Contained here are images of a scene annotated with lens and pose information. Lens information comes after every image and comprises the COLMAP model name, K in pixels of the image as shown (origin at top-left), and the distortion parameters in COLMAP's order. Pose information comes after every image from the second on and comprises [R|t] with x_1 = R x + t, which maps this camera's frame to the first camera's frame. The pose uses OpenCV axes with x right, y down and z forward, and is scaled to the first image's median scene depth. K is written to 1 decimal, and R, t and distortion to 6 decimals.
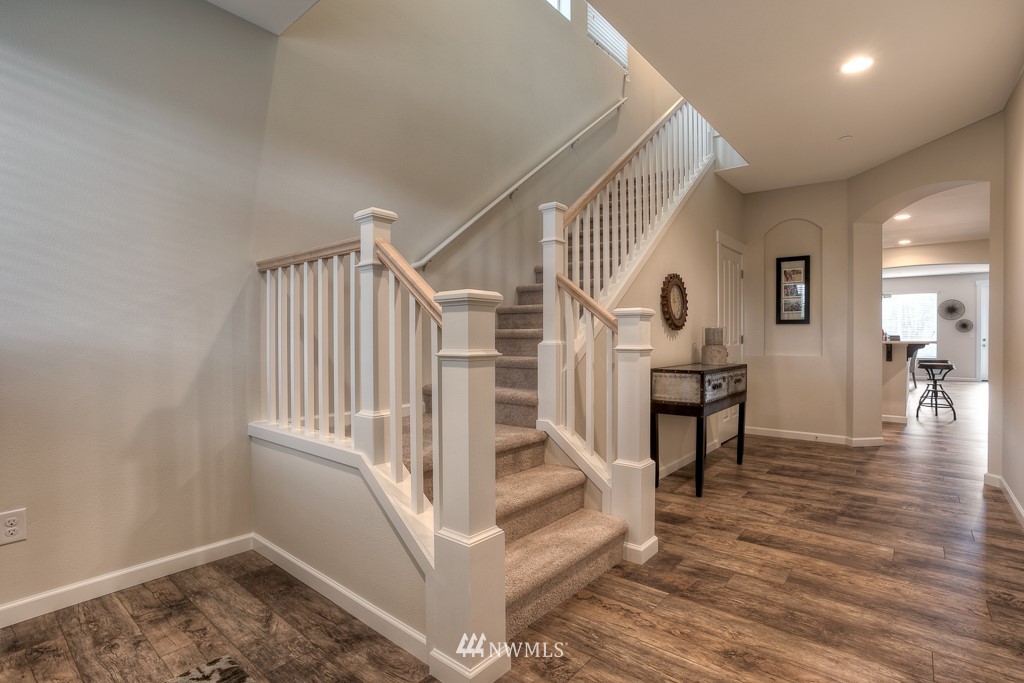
lens RADIAL K [[492.6, 0, 513.5], [0, 492.6, 340.6], [0, 0, 1]] dist [-0.037730, 0.007211]
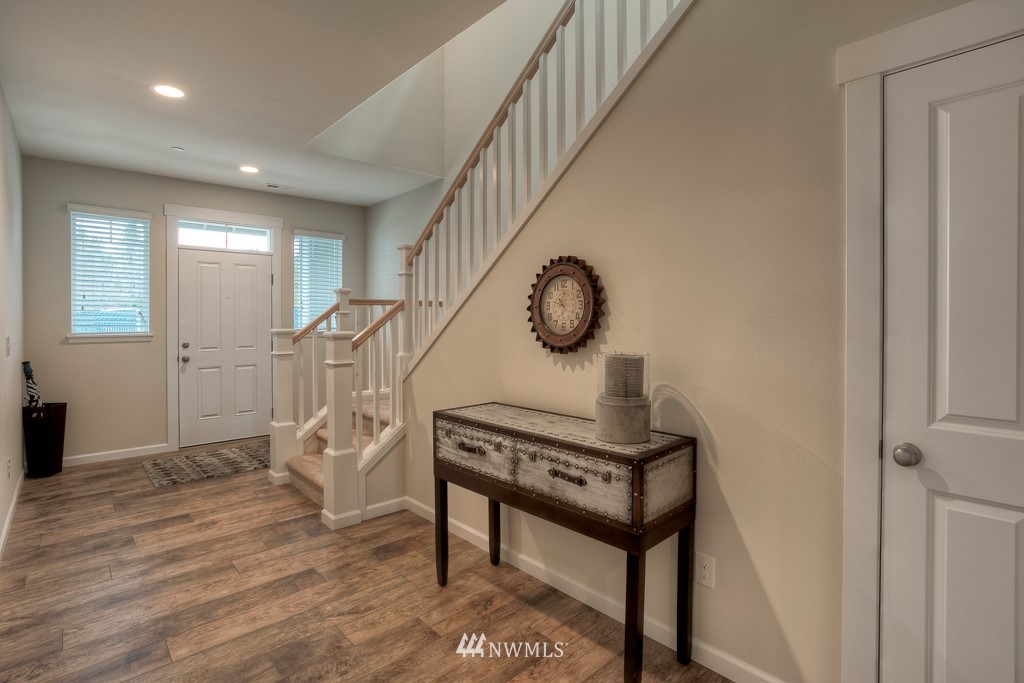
lens RADIAL K [[492.6, 0, 517.5], [0, 492.6, 333.6], [0, 0, 1]] dist [-0.037730, 0.007211]
pose [[-0.127254, 0.031813, -0.991360, 1.596087], [0.006146, 0.999492, 0.031285, -0.109074], [0.991851, -0.002112, -0.127385, 1.797565]]
